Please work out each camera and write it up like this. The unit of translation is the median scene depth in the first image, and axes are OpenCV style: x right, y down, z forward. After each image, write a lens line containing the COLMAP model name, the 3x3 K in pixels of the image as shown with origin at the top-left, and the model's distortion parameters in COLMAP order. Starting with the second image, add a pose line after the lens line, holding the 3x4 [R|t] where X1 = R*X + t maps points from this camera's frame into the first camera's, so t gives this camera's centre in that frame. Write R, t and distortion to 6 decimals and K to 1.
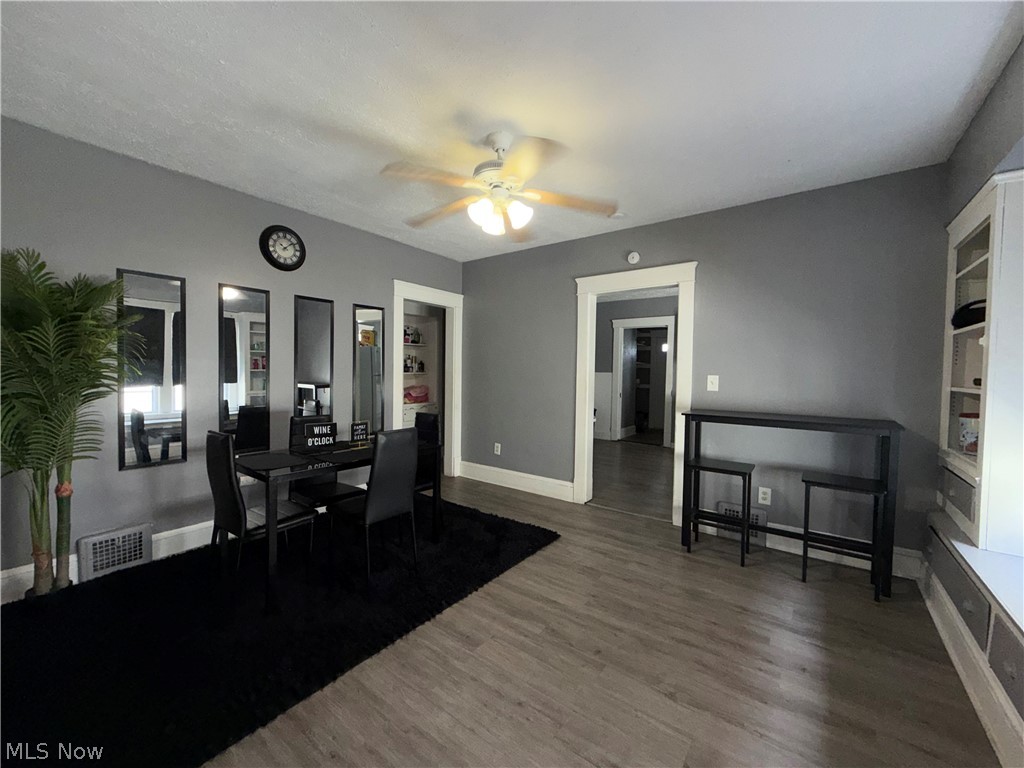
lens RADIAL K [[409.1, 0, 509.0], [0, 409.1, 380.9], [0, 0, 1]] dist [-0.002542, 0.000483]
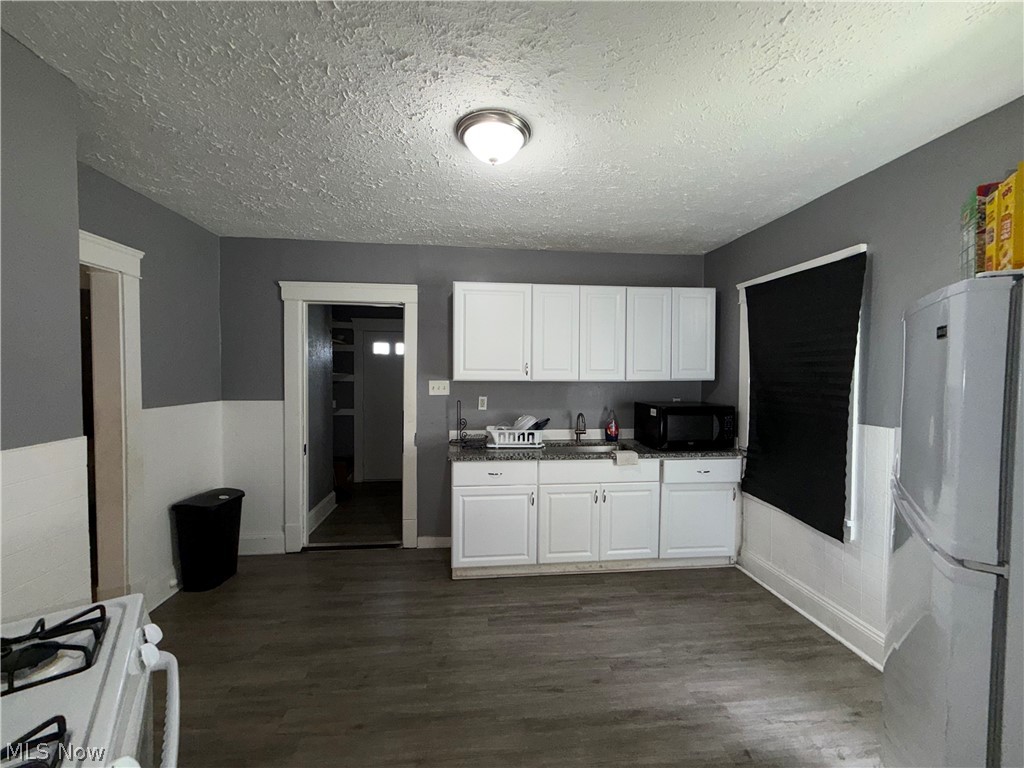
lens RADIAL K [[409.1, 0, 509.7], [0, 409.1, 384.8], [0, 0, 1]] dist [-0.002542, 0.000483]
pose [[0.733981, -0.030503, 0.678484, 0.124405], [0.031818, 0.999438, 0.010512, -0.029295], [-0.678424, 0.013872, 0.734540, 0.470220]]
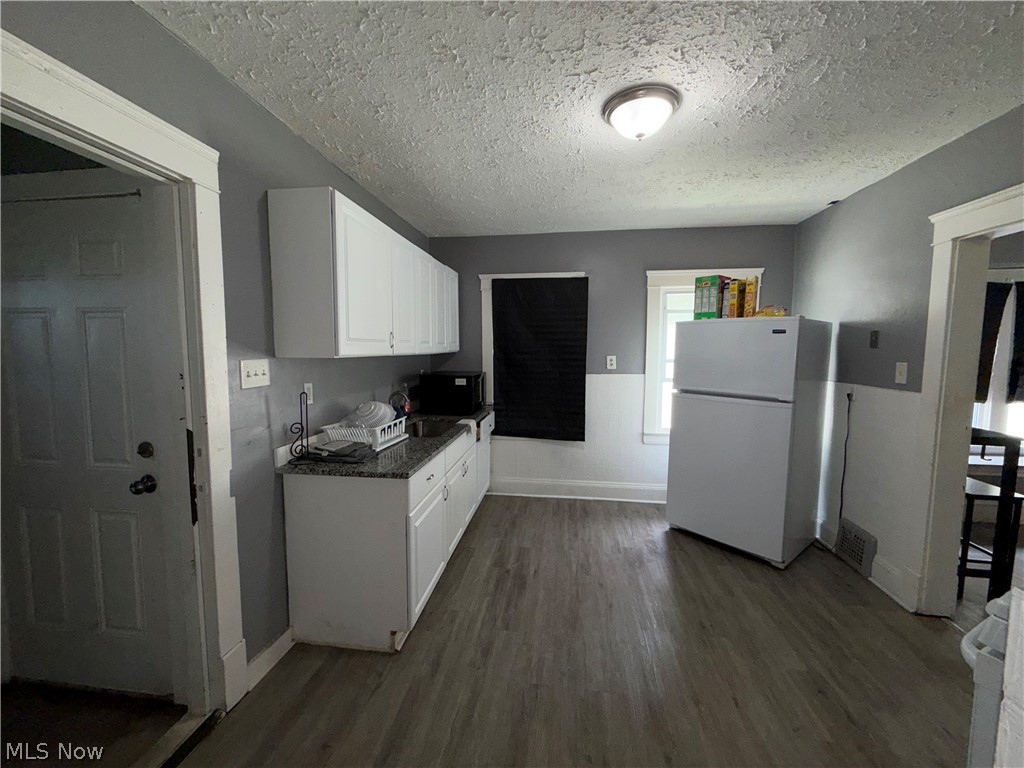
lens RADIAL K [[409.1, 0, 510.6], [0, 409.1, 386.1], [0, 0, 1]] dist [-0.002542, 0.000483]
pose [[-0.487431, -0.096237, 0.867842, 0.097818], [0.025790, 0.991887, 0.124477, -0.041373], [-0.872781, 0.083056, -0.480995, 0.817241]]
